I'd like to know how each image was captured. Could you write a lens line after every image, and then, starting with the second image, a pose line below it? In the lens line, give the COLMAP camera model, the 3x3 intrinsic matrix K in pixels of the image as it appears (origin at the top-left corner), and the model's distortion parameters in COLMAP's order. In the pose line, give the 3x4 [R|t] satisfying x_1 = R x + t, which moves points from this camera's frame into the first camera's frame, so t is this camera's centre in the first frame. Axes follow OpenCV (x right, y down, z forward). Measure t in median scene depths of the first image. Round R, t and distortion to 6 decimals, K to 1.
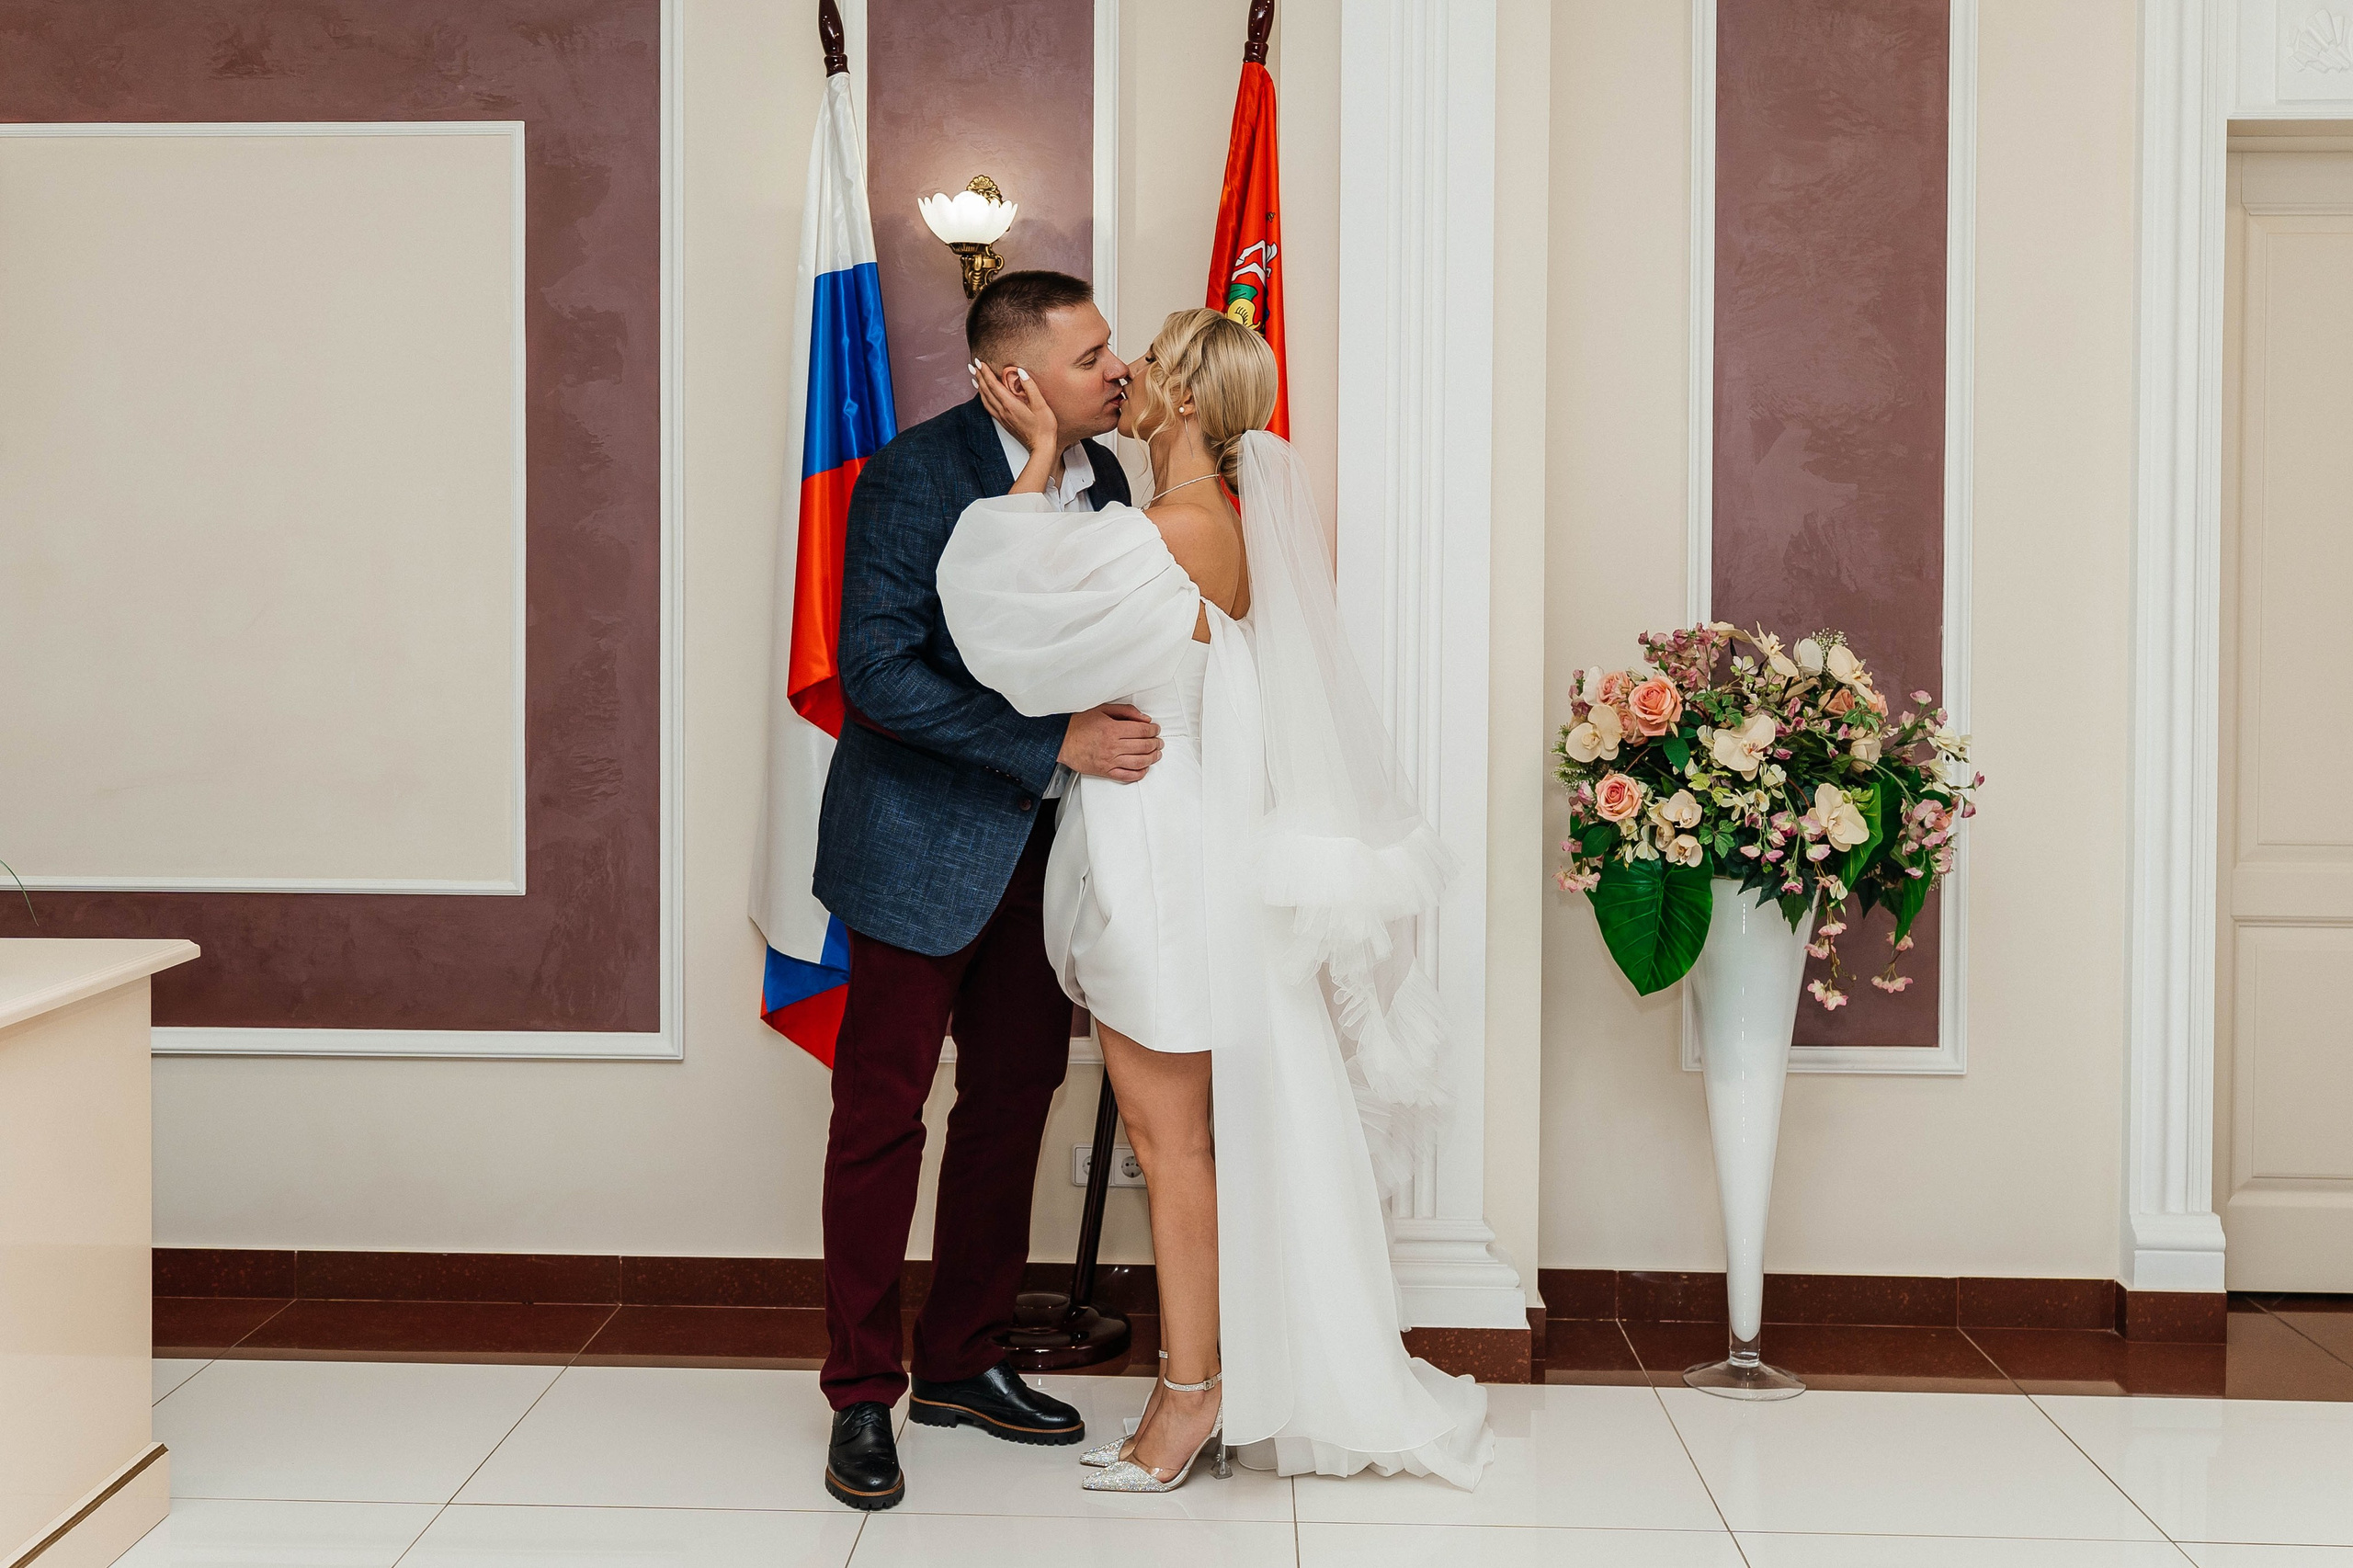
lens RADIAL K [[2393.3, 0, 1136.7], [0, 2393.3, 662.1], [0, 0, 1]] dist [-0.000476, 0.000000]
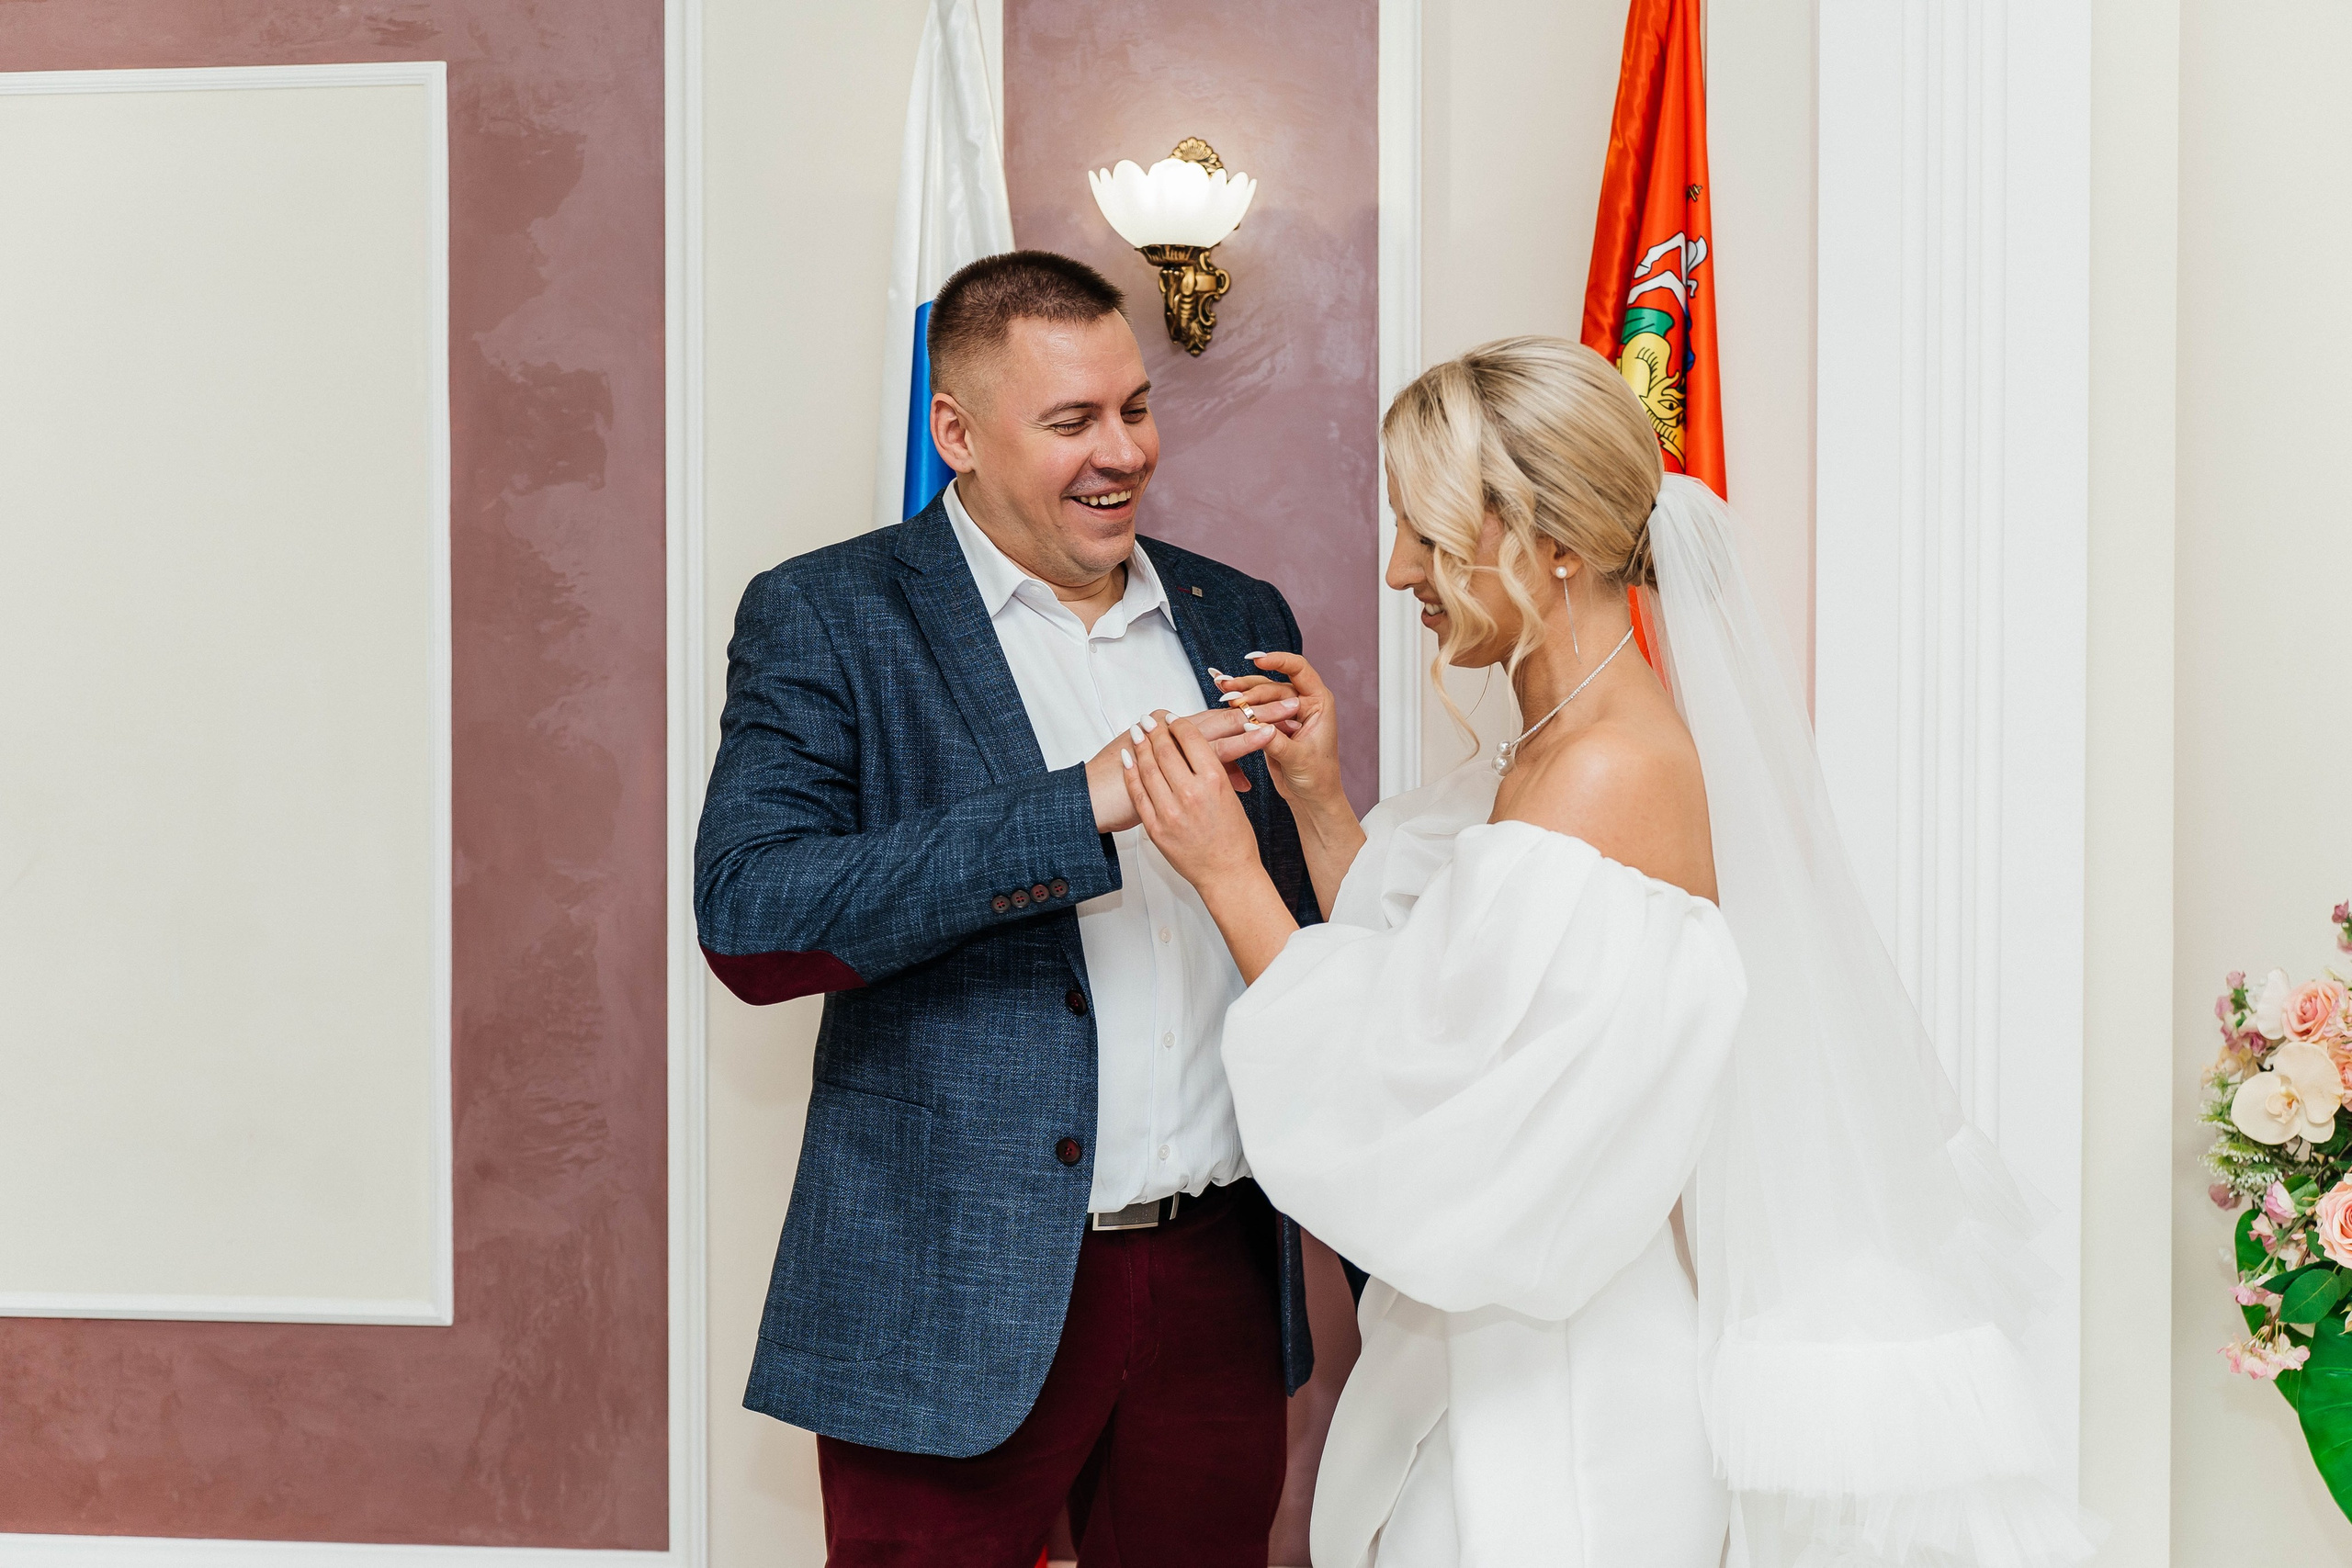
lens RADIAL K [[2750.3, 0, 1190.5], [0, 2750.3, 782.2], [0, 0, 1]] dist [-0.013216, 0.000000]
pose [[0.998871, -0.003911, -0.047338, -0.033480], [0.003611, 0.999973, -0.006426, -0.036980], [0.047361, 0.006248, 0.998858, 0.312257]]
